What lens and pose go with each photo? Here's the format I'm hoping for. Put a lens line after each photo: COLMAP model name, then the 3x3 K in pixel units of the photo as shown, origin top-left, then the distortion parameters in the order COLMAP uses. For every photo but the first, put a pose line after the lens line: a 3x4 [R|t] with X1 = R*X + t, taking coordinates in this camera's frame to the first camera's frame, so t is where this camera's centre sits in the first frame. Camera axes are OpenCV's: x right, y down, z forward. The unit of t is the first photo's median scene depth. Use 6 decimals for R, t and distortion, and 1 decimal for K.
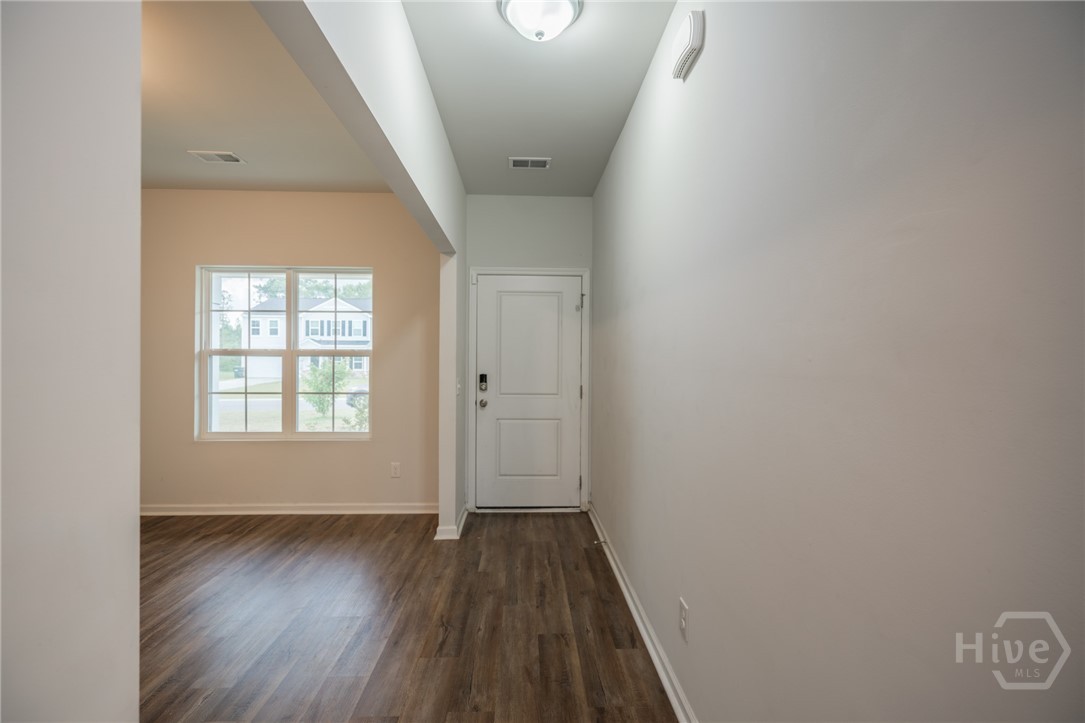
lens RADIAL K [[504.6, 0, 546.0], [0, 504.6, 362.5], [0, 0, 1]] dist [-0.004206, 0.002446]
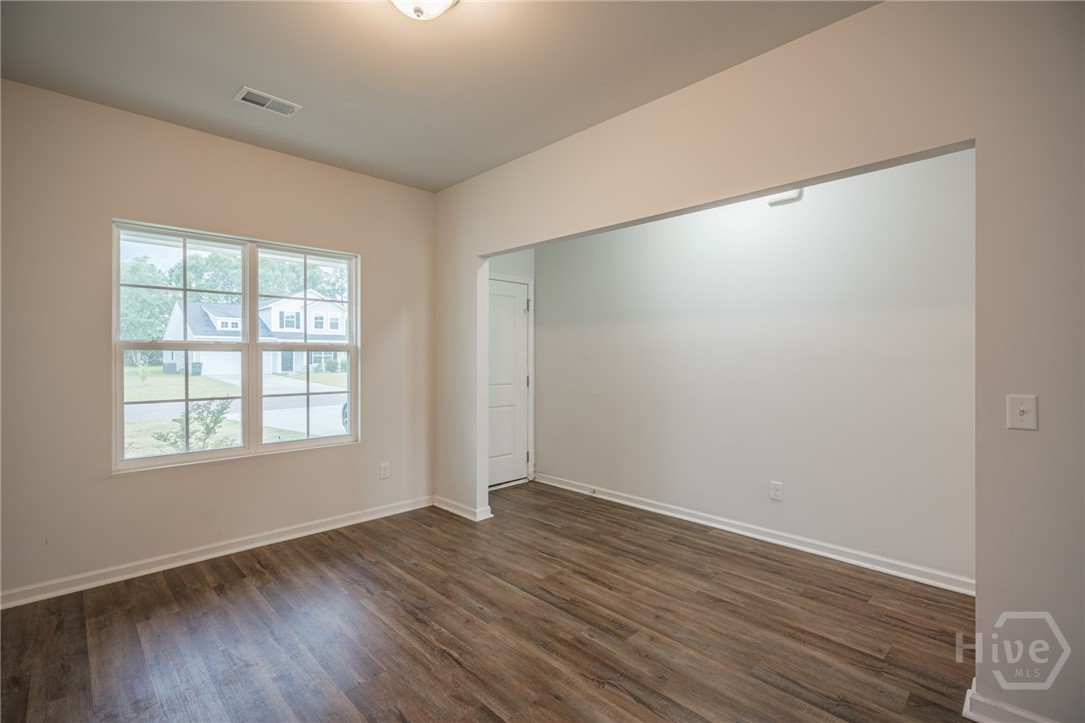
lens RADIAL K [[504.6, 0, 556.0], [0, 504.6, 357.3], [0, 0, 1]] dist [-0.004206, 0.002446]
pose [[0.725796, -0.006303, 0.687881, -0.778051], [0.006139, 0.999978, 0.002685, -0.001828], [-0.687882, 0.002274, 0.725819, 0.092690]]
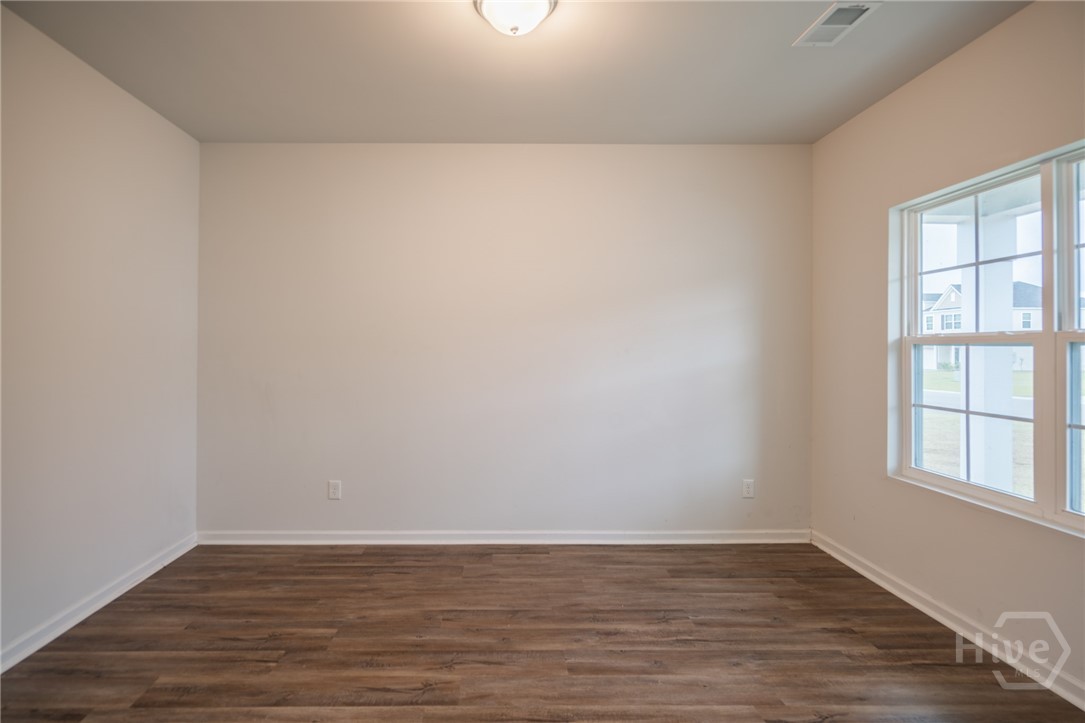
lens RADIAL K [[504.6, 0, 490.0], [0, 504.6, 346.1], [0, 0, 1]] dist [-0.004206, 0.002446]
pose [[-0.040315, -0.013145, -0.999101, -0.017923], [-0.004200, 0.999907, -0.012986, -0.003164], [0.999178, 0.003673, -0.040366, 0.540583]]
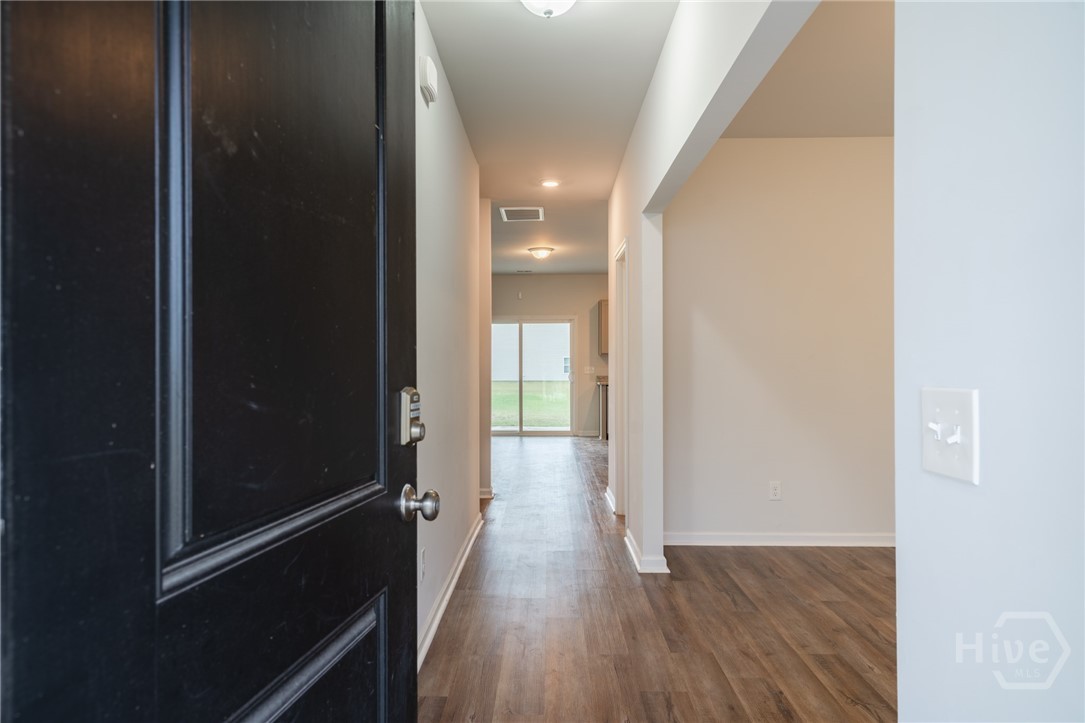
lens RADIAL K [[693.9, 0, 546.5], [0, 693.9, 359.9], [0, 0, 1]] dist [0.023031, 0.001185]
pose [[-0.998770, -0.004451, 0.049375, -0.040982], [-0.004441, 0.999990, 0.000324, 0.019944], [-0.049376, 0.000104, -0.998780, 1.228389]]
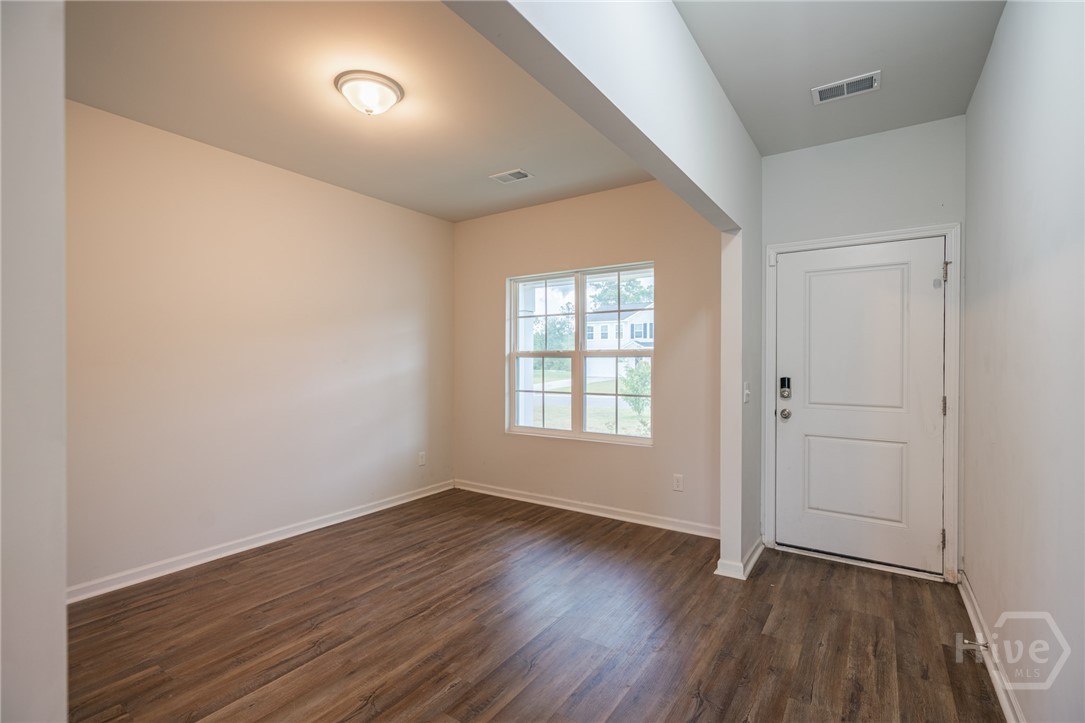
lens RADIAL K [[504.6, 0, 530.1], [0, 504.6, 363.1], [0, 0, 1]] dist [-0.004206, 0.002446]
pose [[0.794762, -0.002633, -0.606915, 0.042249], [0.002471, 0.999996, -0.001103, 0.000193], [0.606916, -0.000624, 0.794766, 0.135527]]
